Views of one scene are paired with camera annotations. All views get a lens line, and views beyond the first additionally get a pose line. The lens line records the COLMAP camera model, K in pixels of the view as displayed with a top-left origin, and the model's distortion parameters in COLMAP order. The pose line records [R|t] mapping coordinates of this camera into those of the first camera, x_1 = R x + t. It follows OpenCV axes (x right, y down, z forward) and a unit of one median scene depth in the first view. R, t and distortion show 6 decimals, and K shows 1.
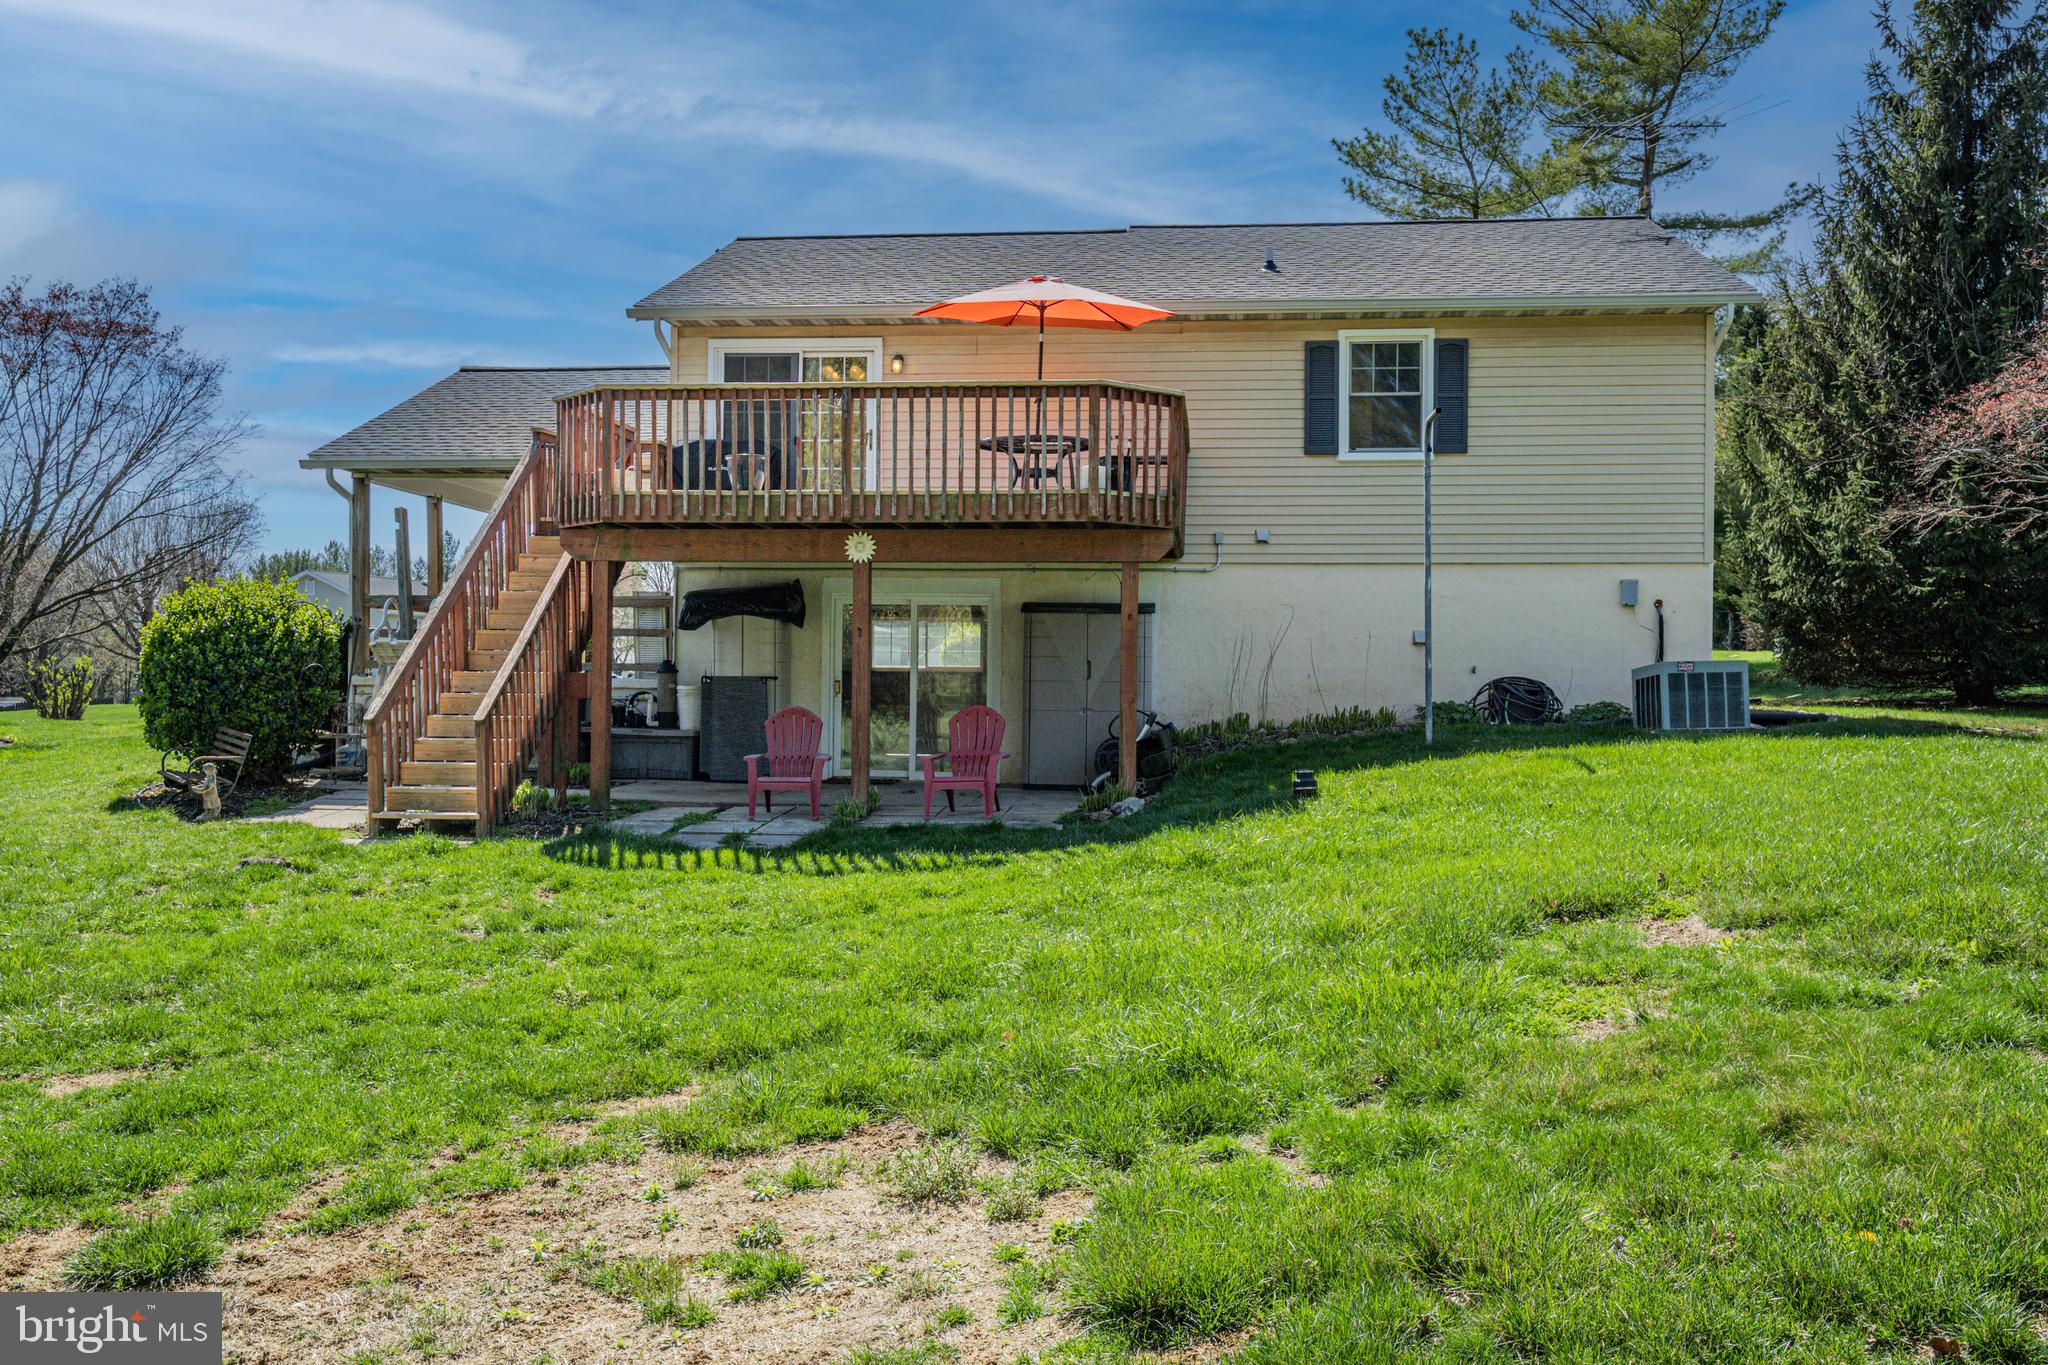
lens RADIAL K [[1772.5, 0, 1022.5], [0, 1772.5, 651.2], [0, 0, 1]] dist [-0.011383, -0.000504]
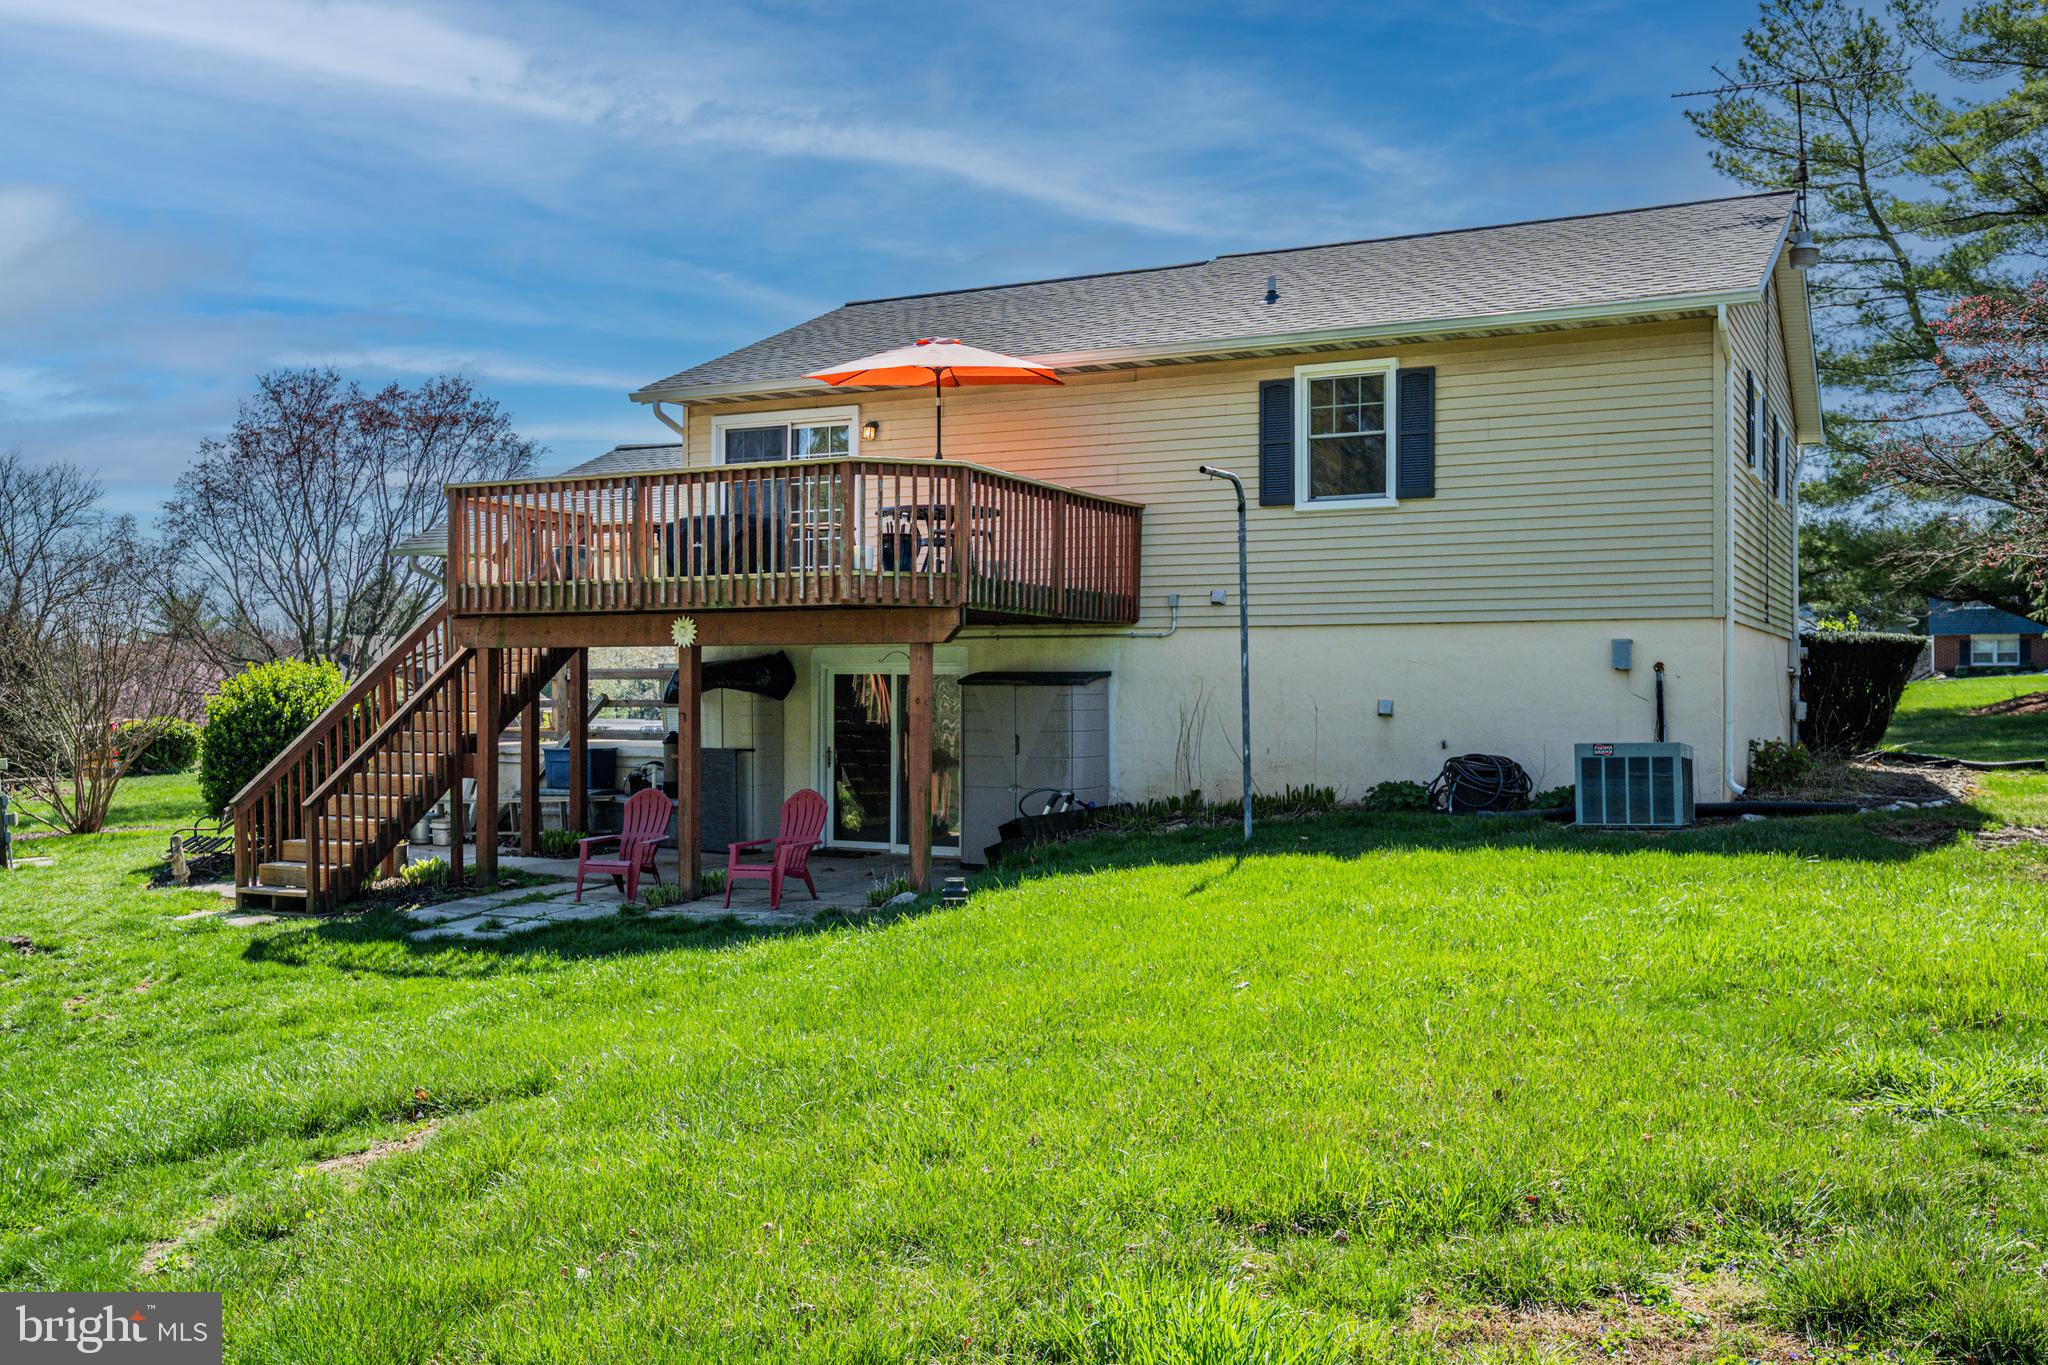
lens RADIAL K [[1772.6, 0, 1024.0], [0, 1772.6, 682.5], [0, 0, 1]] dist [-0.009886, -0.004225]
pose [[0.935007, -0.009425, -0.354505, 0.367787], [0.012990, 0.999886, 0.007676, -0.029353], [0.354392, -0.011782, 0.935023, 0.106806]]
